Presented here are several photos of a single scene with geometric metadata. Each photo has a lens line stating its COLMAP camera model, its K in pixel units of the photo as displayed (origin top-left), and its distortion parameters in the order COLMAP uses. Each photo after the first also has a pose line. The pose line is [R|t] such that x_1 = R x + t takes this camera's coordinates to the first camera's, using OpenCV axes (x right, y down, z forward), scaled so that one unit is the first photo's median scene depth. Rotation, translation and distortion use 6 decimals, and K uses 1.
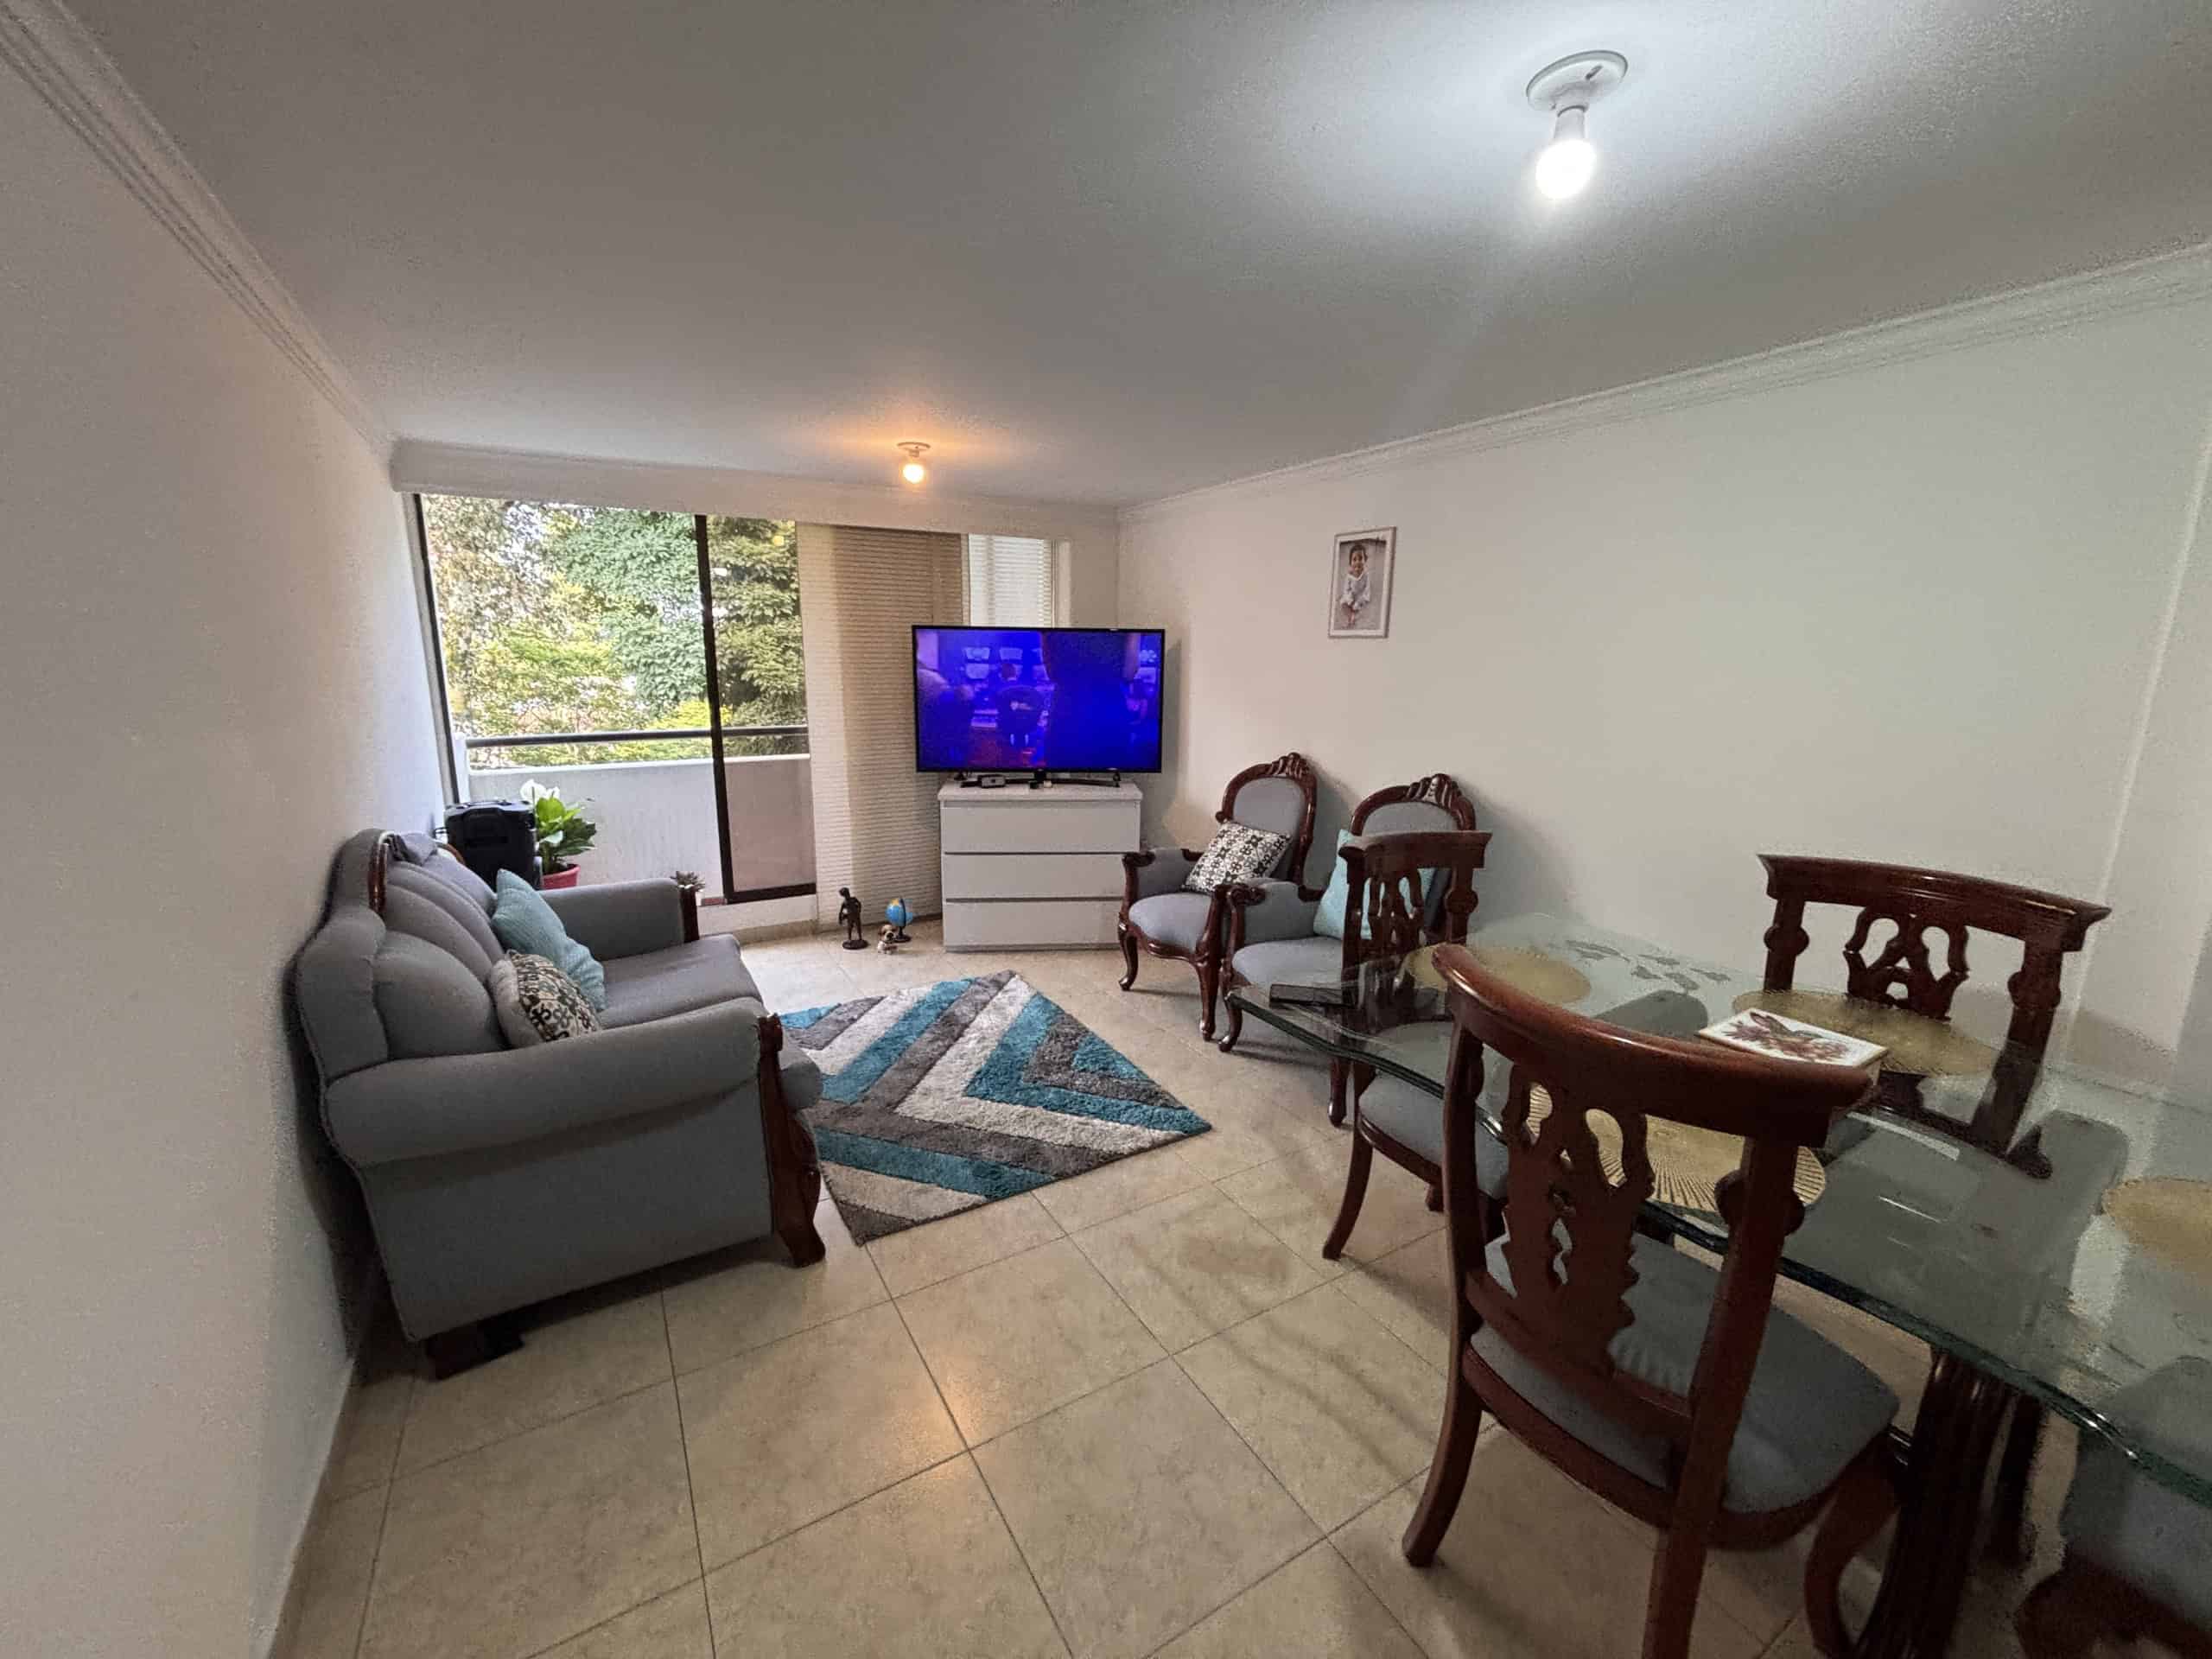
lens RADIAL K [[895.8, 0, 1100.3], [0, 895.8, 824.4], [0, 0, 1]] dist [-0.000761, 0.000665]
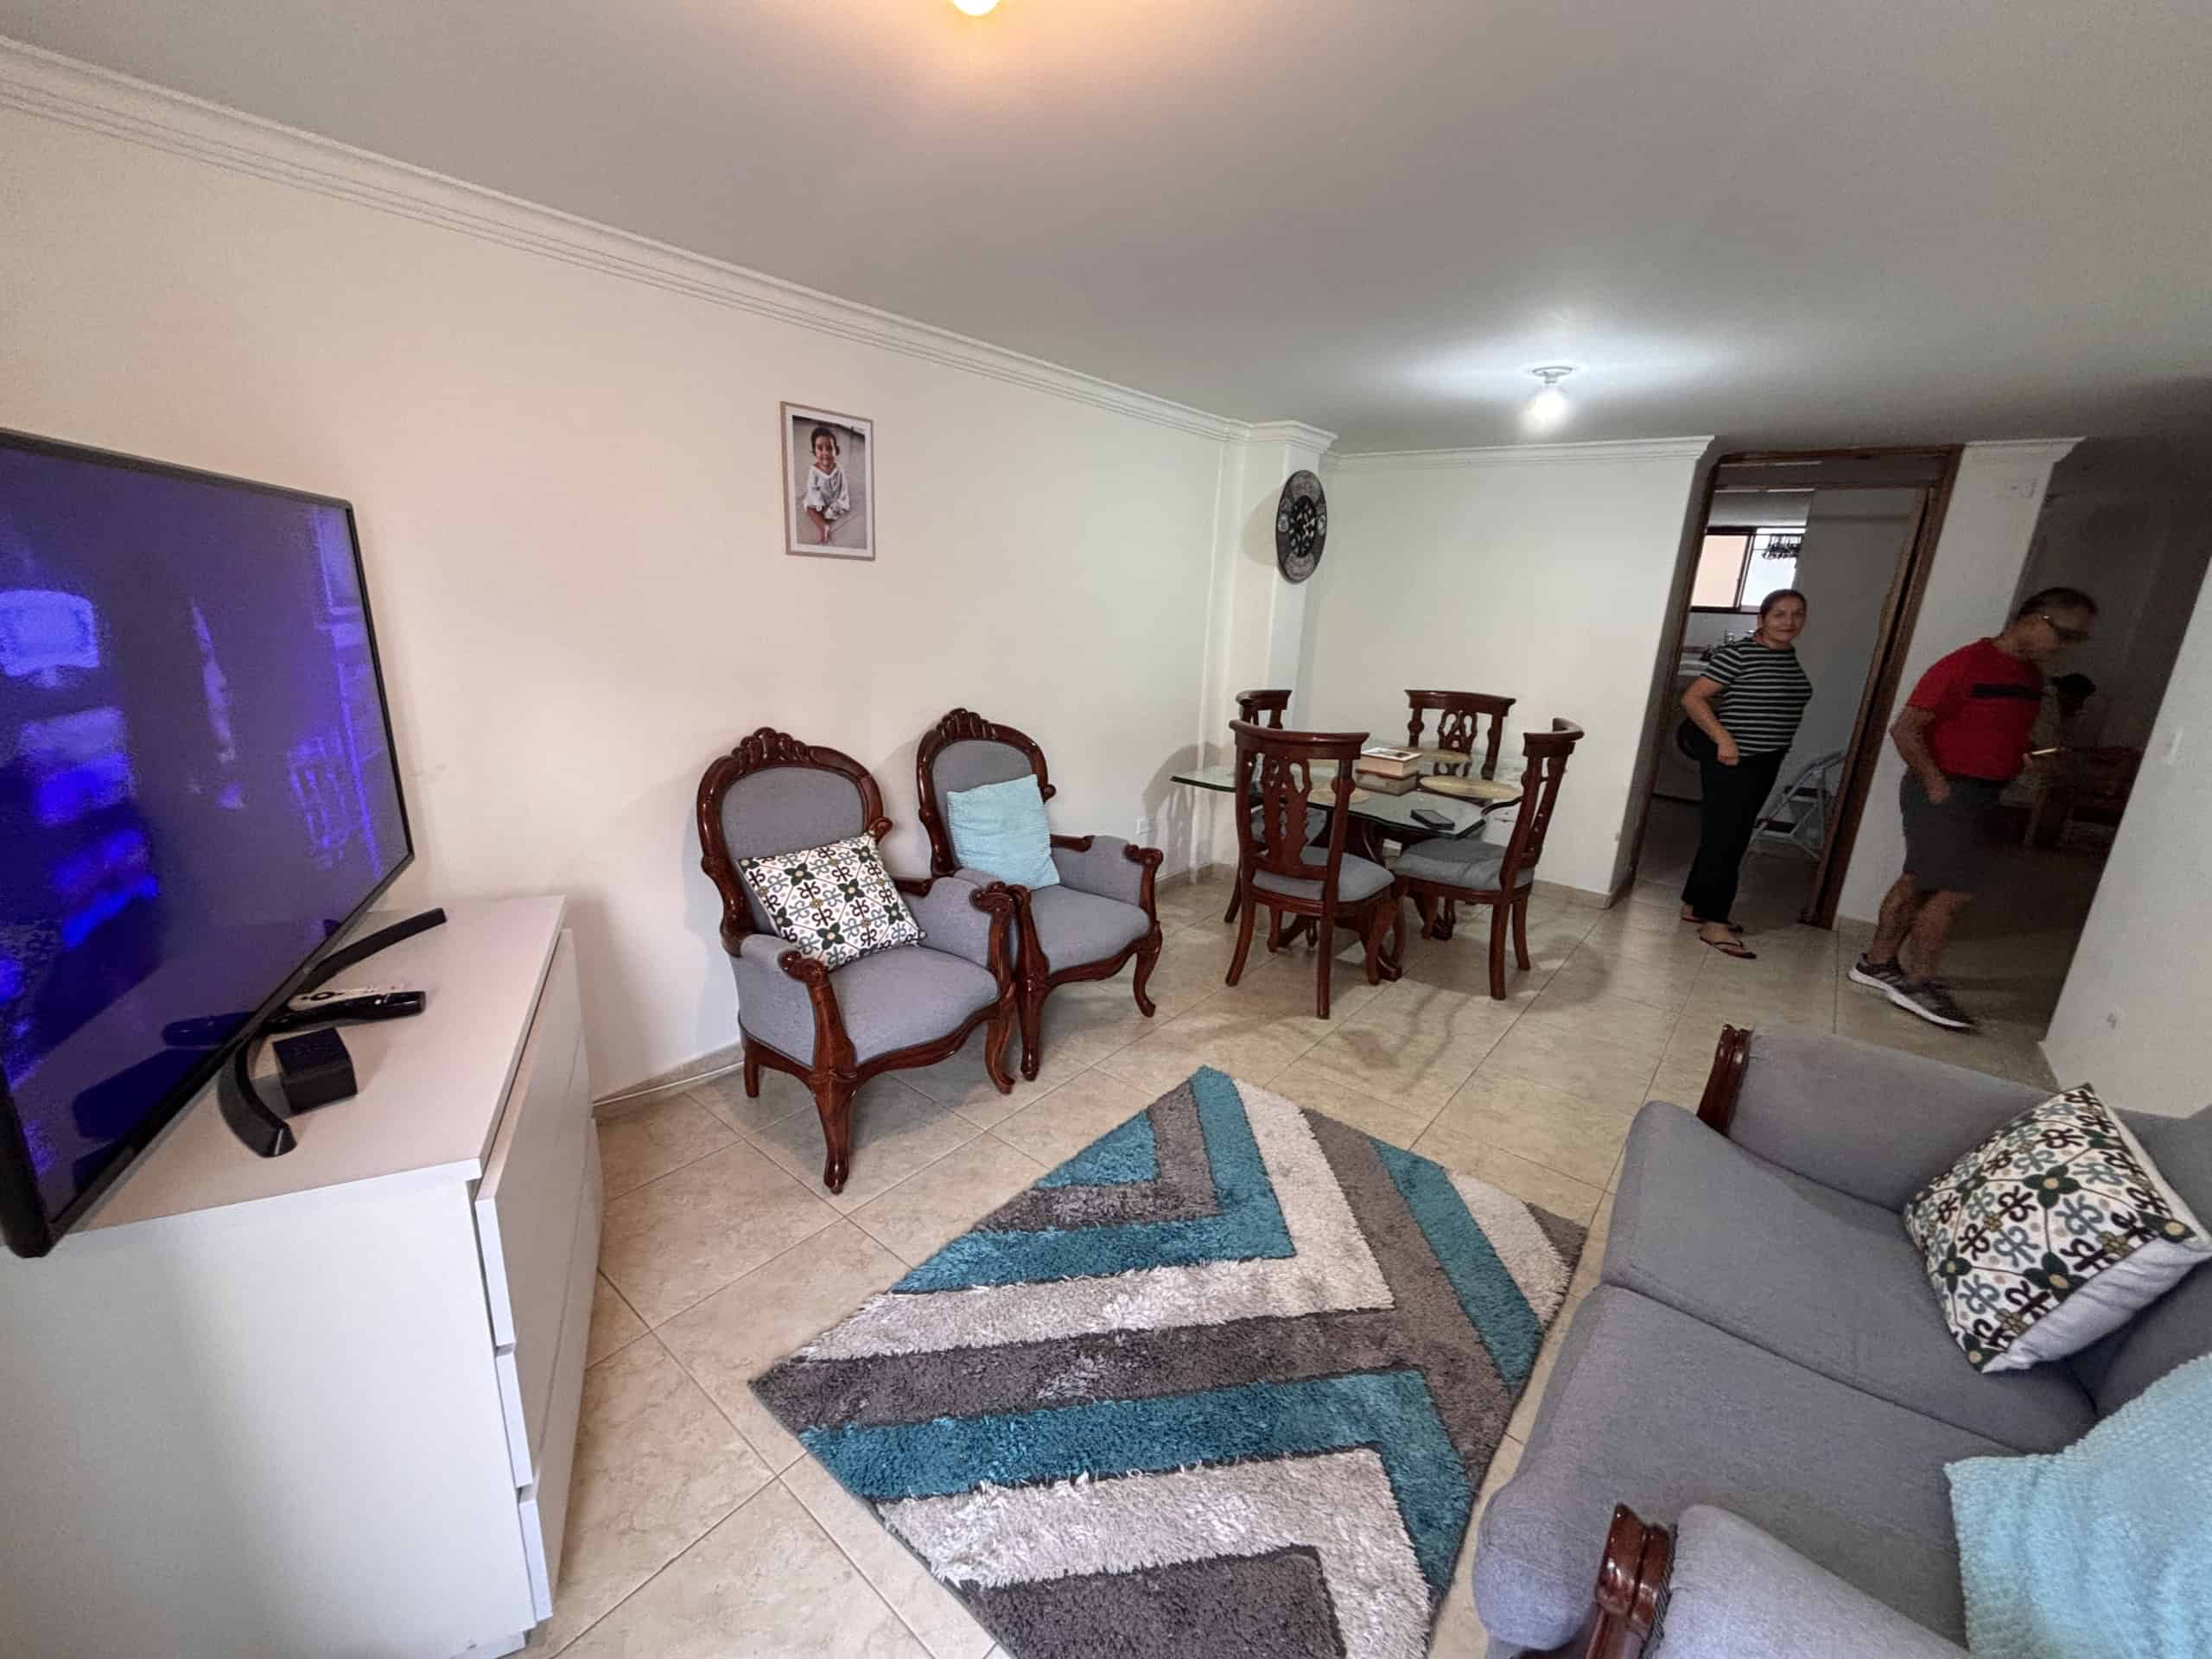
lens RADIAL K [[895.8, 0, 1100.3], [0, 895.8, 824.4], [0, 0, 1]] dist [-0.000761, 0.000665]
pose [[-0.350706, -0.274398, 0.895383, -0.561980], [0.112062, 0.936943, 0.331028, -0.234746], [-0.929757, 0.216431, -0.297842, 1.124096]]
